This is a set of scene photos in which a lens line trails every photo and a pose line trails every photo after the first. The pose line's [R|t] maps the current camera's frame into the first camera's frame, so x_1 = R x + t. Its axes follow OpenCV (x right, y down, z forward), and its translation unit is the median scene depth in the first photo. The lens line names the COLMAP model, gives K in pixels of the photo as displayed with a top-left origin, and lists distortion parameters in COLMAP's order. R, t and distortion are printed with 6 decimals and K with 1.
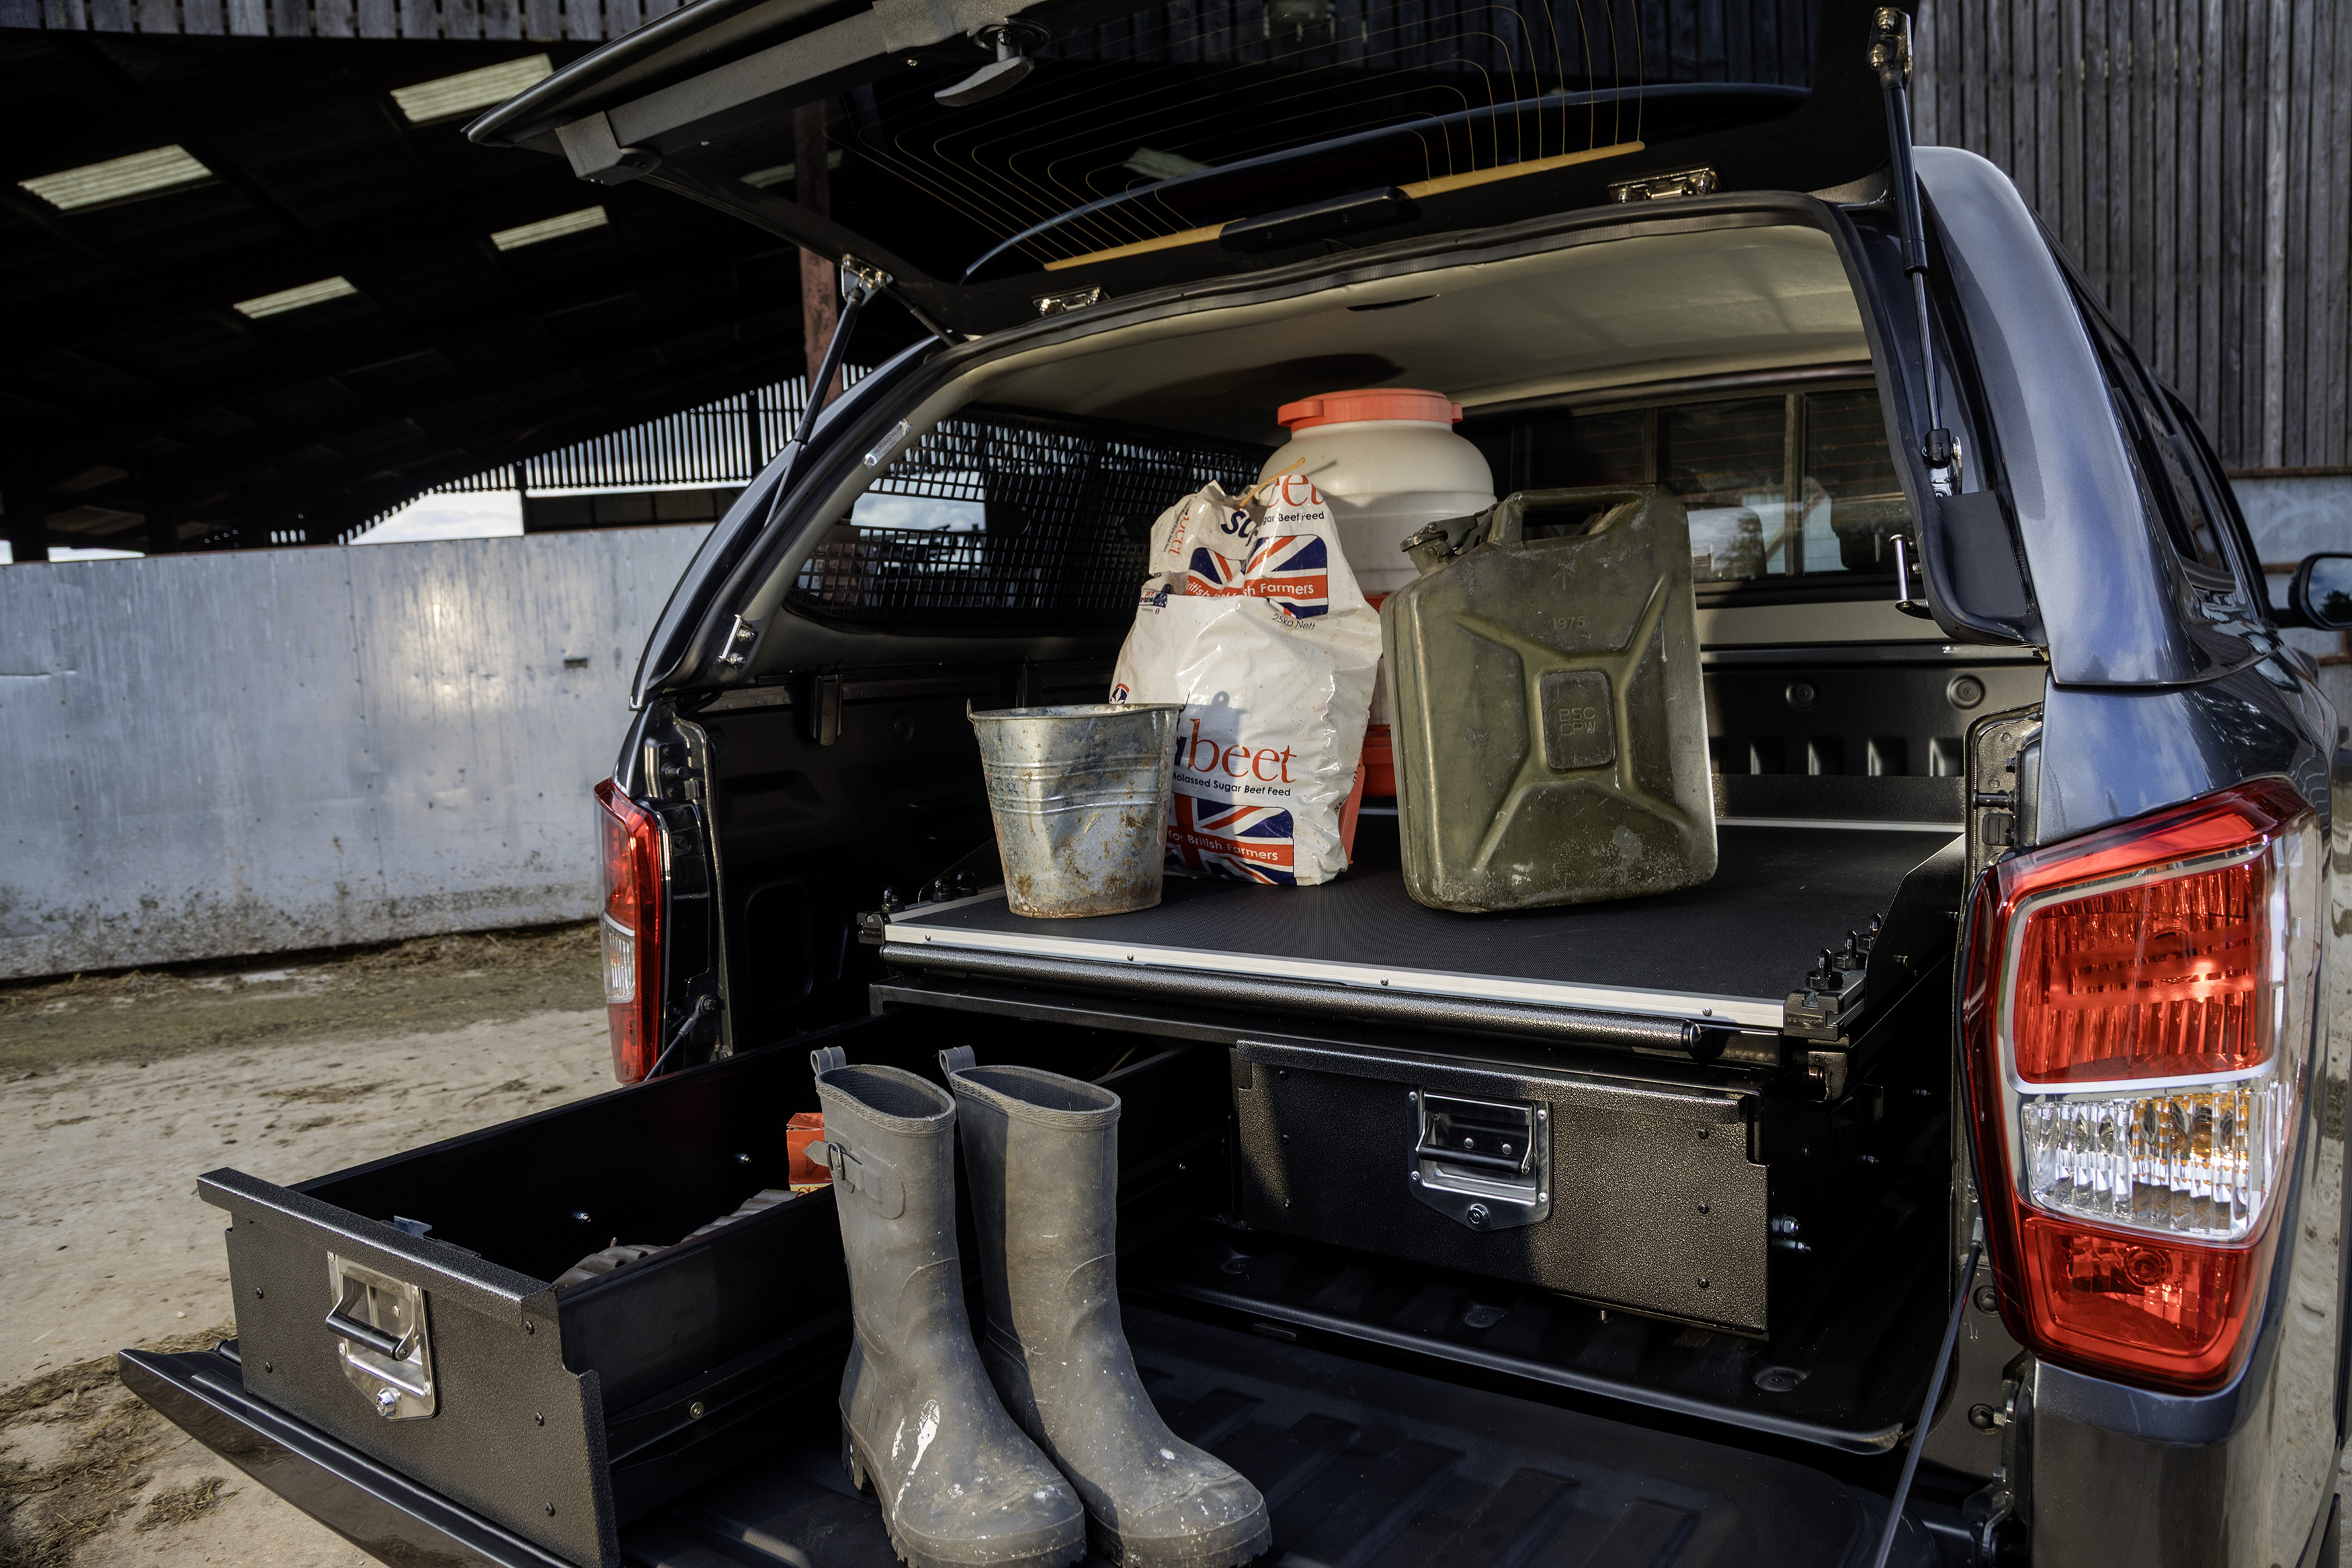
lens RADIAL K [[1649.1, 0, 1210.3], [0, 1649.1, 777.7], [0, 0, 1]] dist [-0.094978, 0.054764]
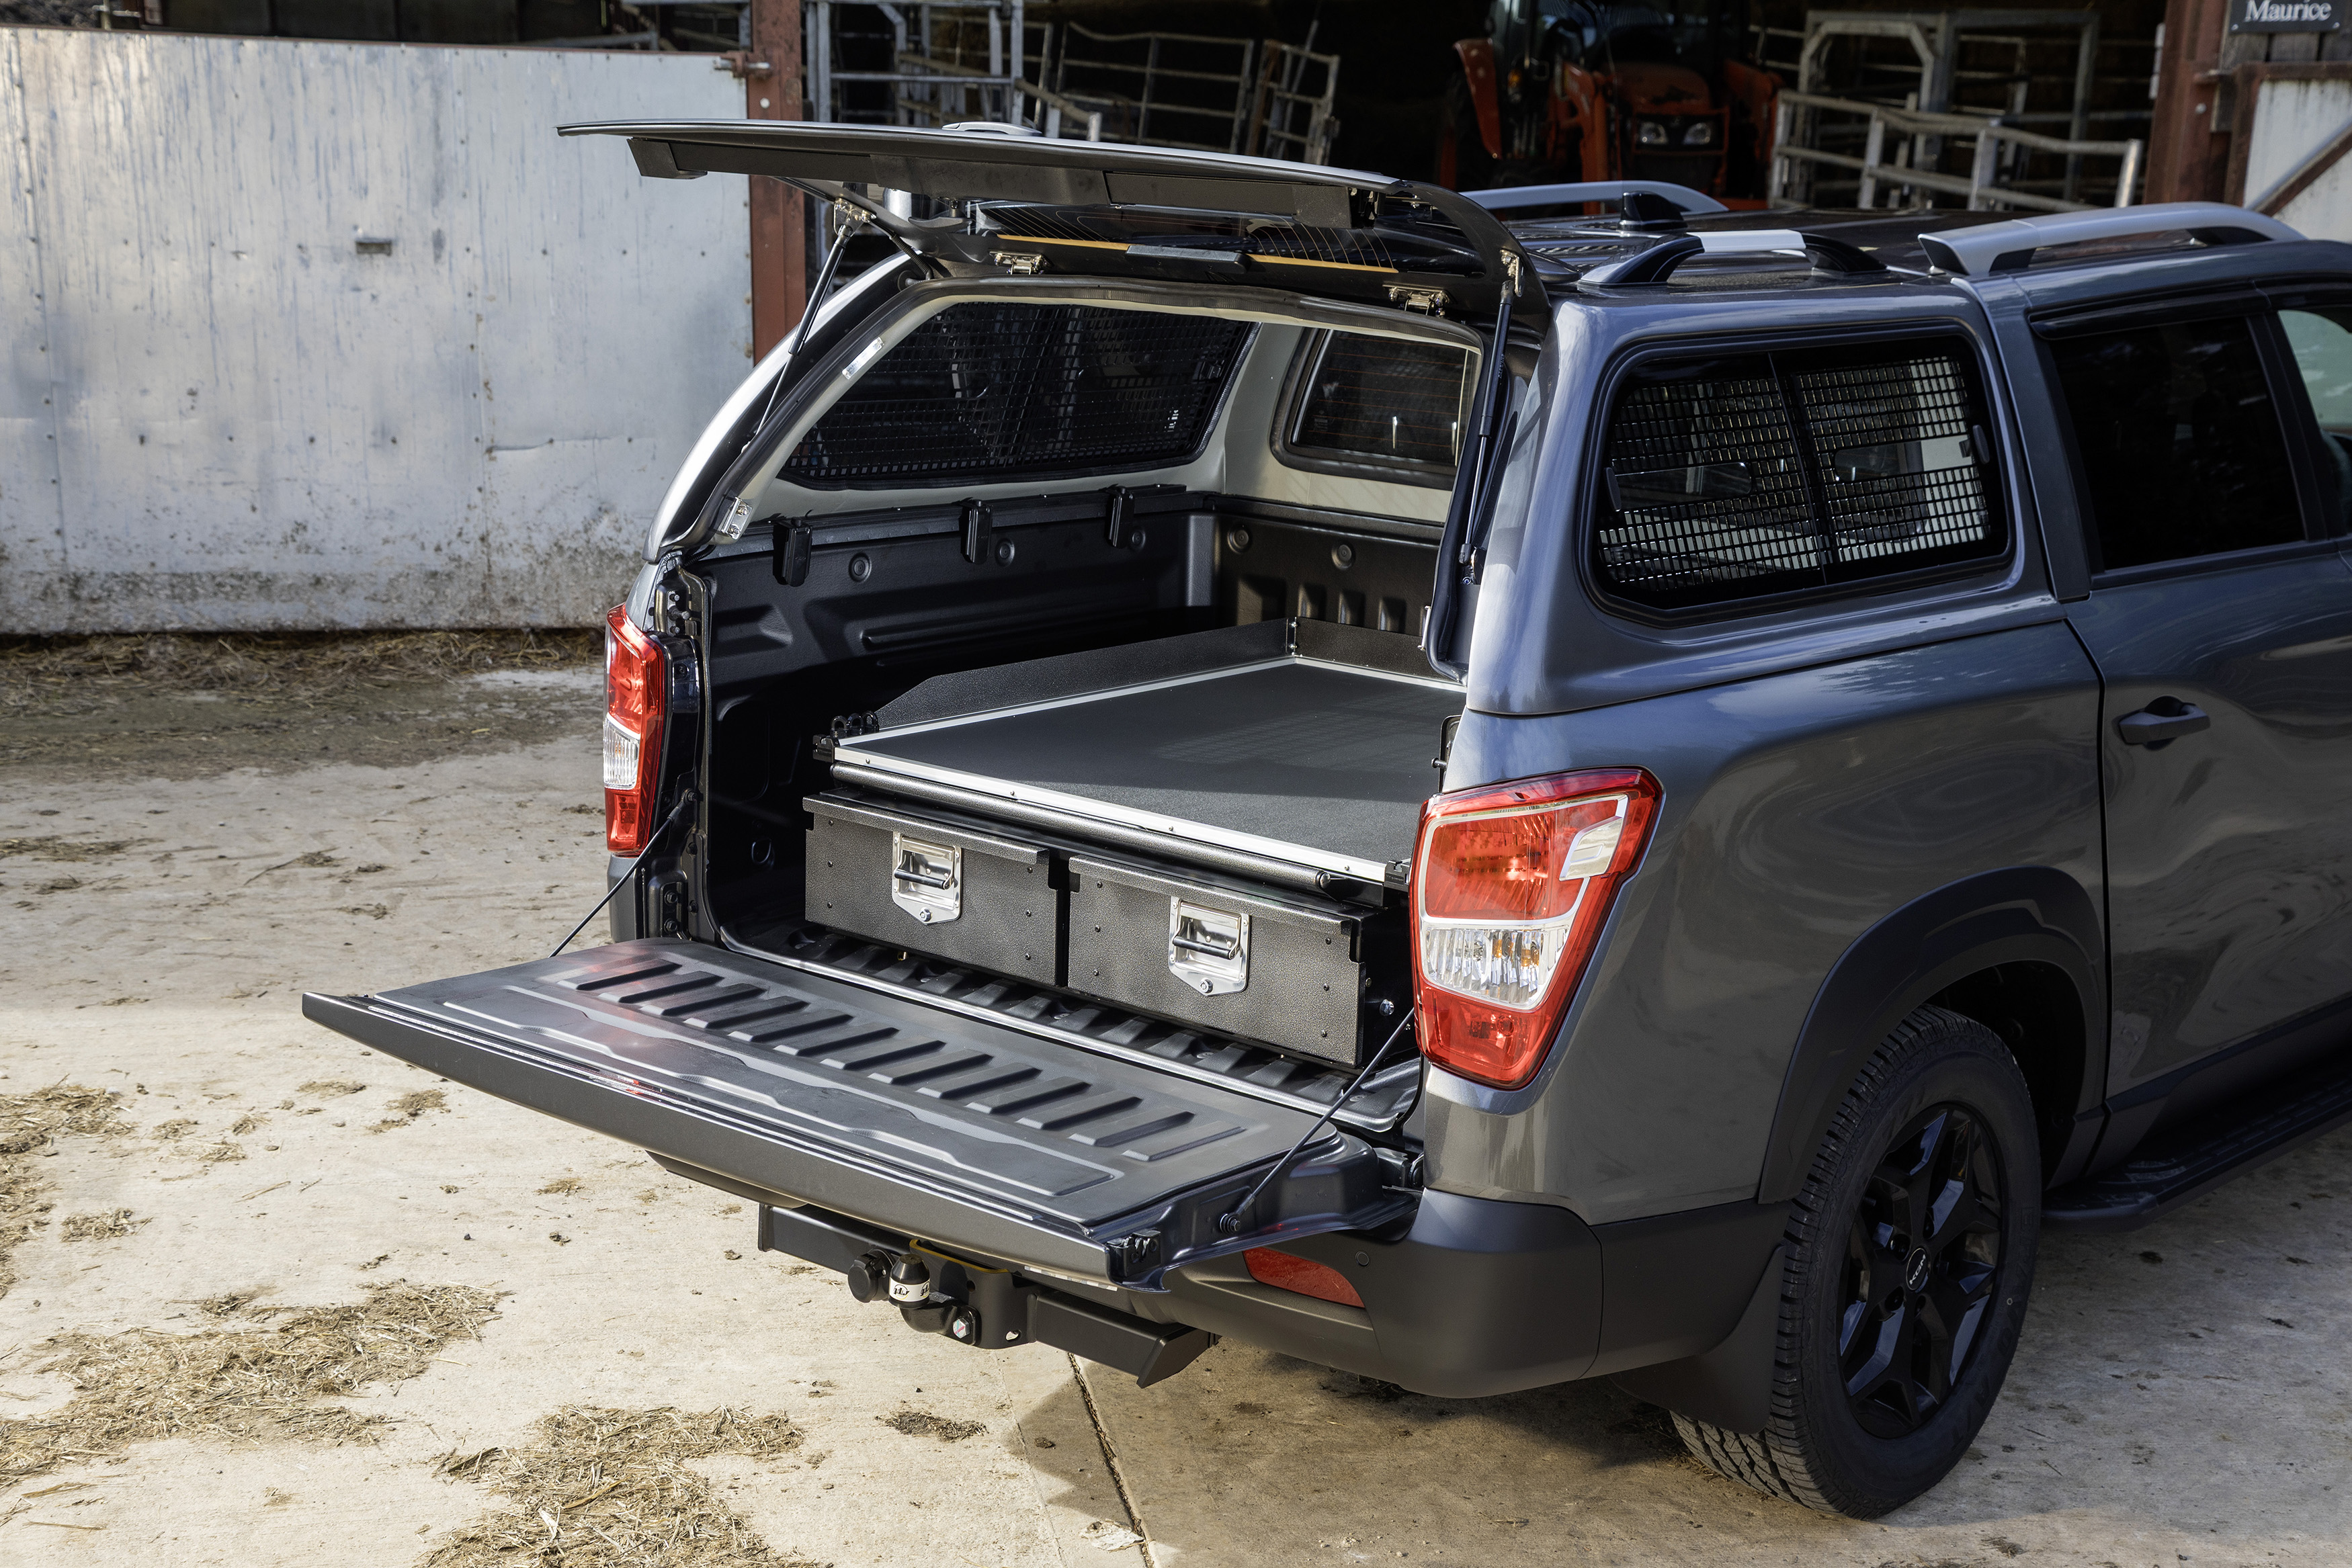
lens RADIAL K [[3435.5, 0, 1176.0], [0, 3435.5, 784.0], [0, 0, 1]] dist [0.304577, 0.231531]
pose [[0.992213, 0.094799, -0.080786, 0.074944], [-0.084064, 0.988301, 0.127254, -0.064725], [0.091904, -0.119472, 0.988575, -0.428519]]
